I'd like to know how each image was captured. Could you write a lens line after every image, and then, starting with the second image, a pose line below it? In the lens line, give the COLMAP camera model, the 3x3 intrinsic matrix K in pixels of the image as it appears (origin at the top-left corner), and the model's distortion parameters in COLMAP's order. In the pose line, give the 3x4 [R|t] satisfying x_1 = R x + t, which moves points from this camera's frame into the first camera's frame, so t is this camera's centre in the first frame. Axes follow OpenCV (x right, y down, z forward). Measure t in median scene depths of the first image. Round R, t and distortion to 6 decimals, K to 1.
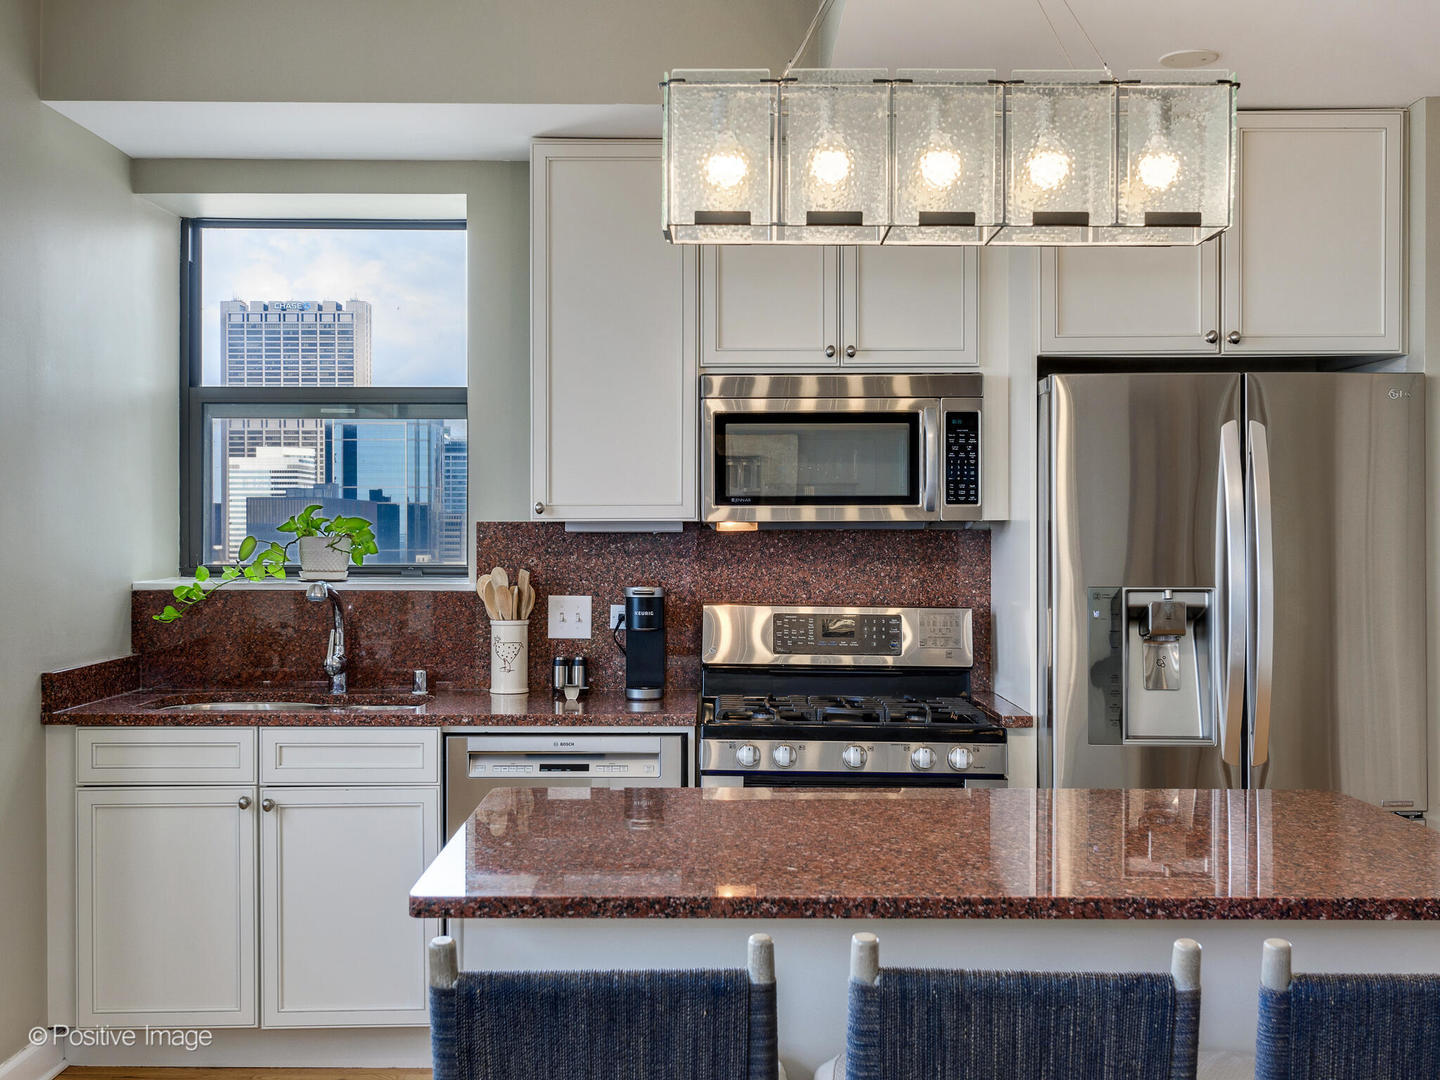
lens RADIAL K [[1592.2, 0, 717.1], [0, 1592.2, 557.9], [0, 0, 1]] dist [0.000508, 0.008083]
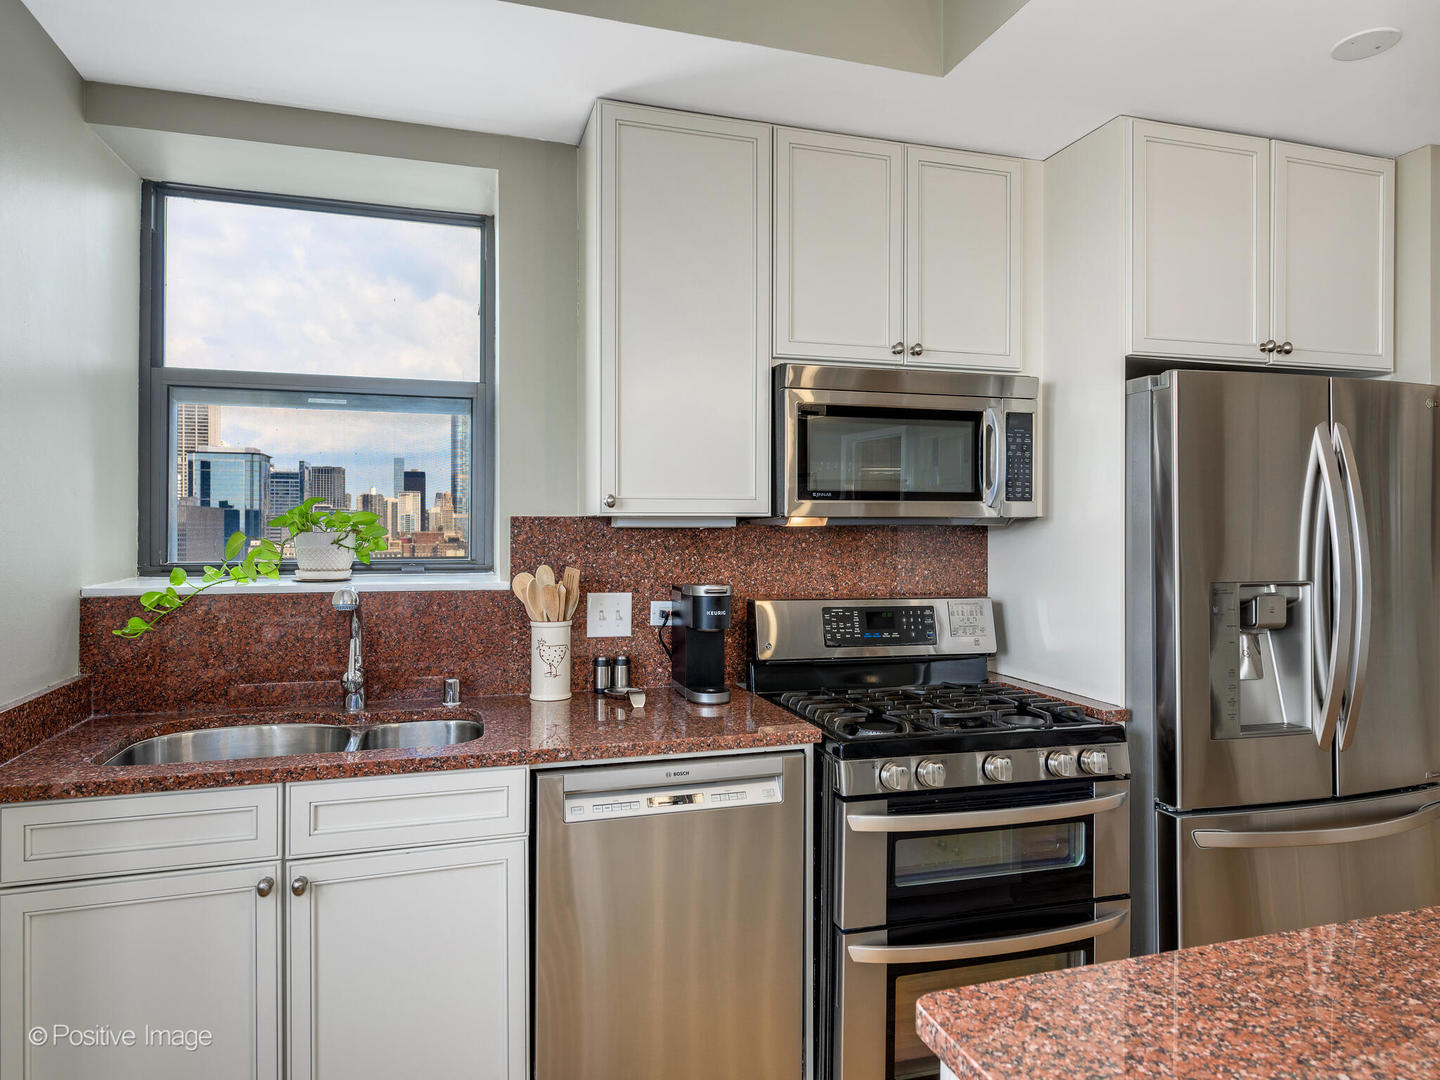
lens RADIAL K [[871.5, 0, 716.9], [0, 871.5, 529.7], [0, 0, 1]] dist [-0.000371, 0.000683]
pose [[0.954109, 0.000267, 0.299459, -0.197695], [0.003763, 0.999910, -0.012882, -0.008014], [-0.299435, 0.013417, 0.954022, 0.494113]]
